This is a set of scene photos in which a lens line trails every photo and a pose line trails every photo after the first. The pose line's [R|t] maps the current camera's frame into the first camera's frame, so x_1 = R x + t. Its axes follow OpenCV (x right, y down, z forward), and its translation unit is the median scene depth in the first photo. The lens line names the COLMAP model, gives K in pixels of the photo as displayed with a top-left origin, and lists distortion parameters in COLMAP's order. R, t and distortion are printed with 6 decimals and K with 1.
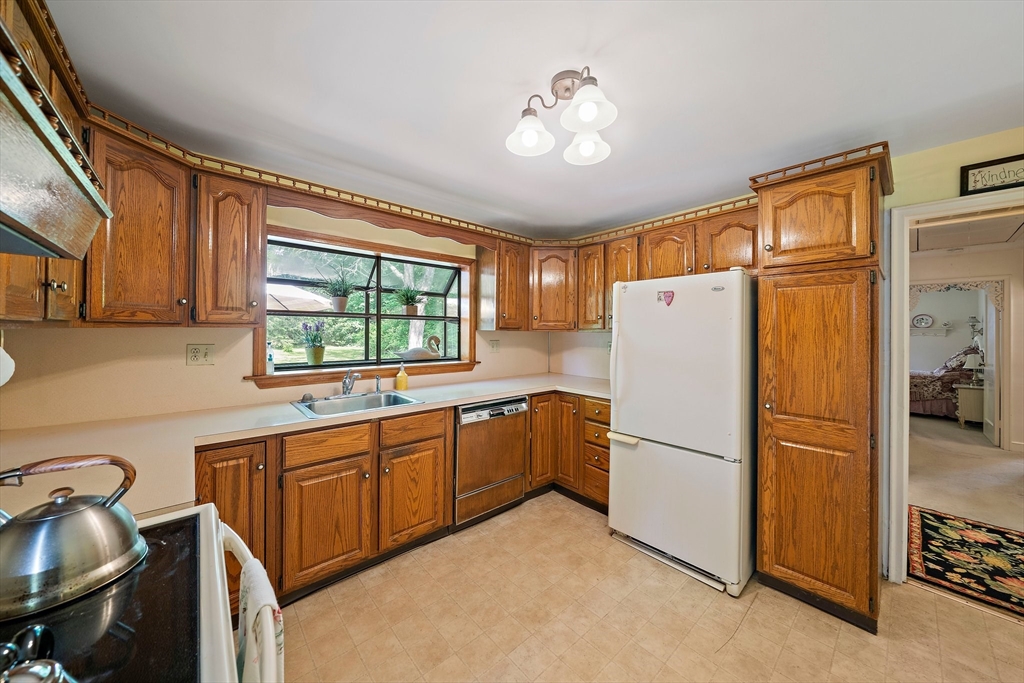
lens RADIAL K [[362.2, 0, 515.7], [0, 362.2, 332.6], [0, 0, 1]] dist [-0.001360, -0.000128]
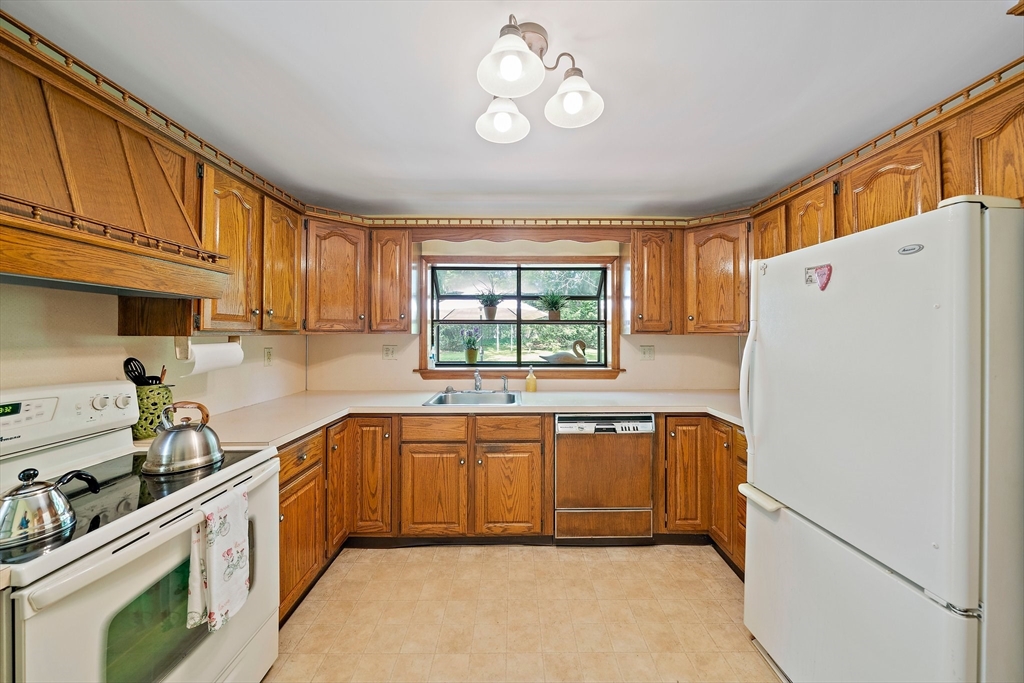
lens RADIAL K [[362.2, 0, 515.7], [0, 362.2, 332.6], [0, 0, 1]] dist [-0.001360, -0.000128]
pose [[0.744691, -0.009618, -0.667340, 0.411033], [0.001368, 0.999916, -0.012885, 0.000635], [0.667408, 0.008683, 0.744641, 0.216753]]
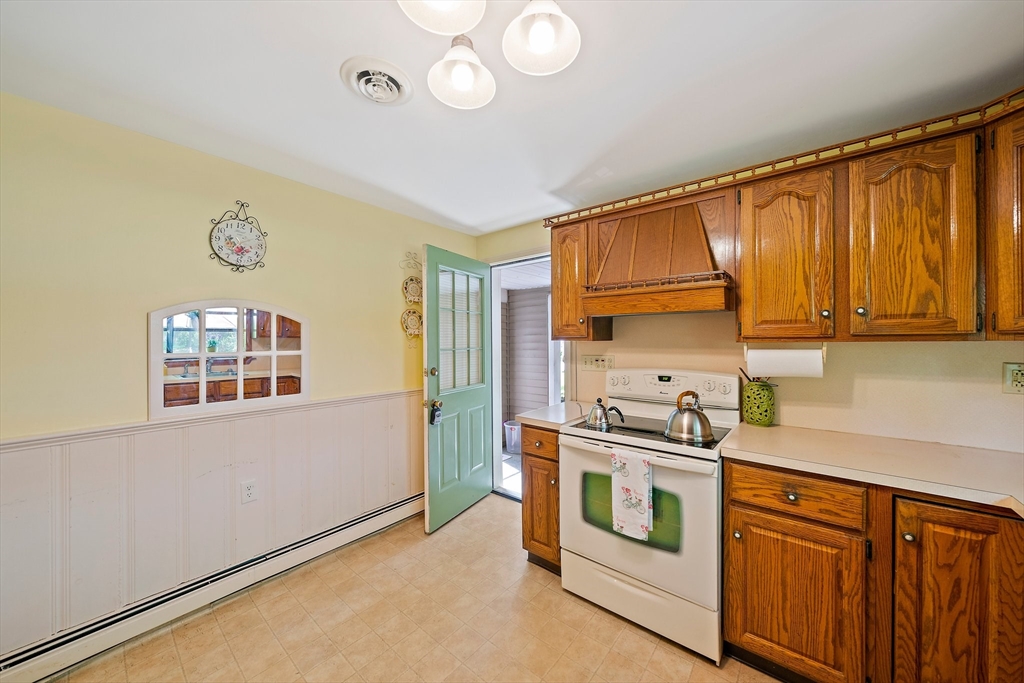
lens RADIAL K [[357.5, 0, 512.0], [0, 357.5, 341.5], [0, 0, 1]] dist [-0.001749, -0.000108]
pose [[-0.990198, -0.000440, -0.139669, 0.113007], [-0.001954, 0.999941, 0.010702, -0.010866], [0.139656, 0.010870, -0.990140, 1.000662]]
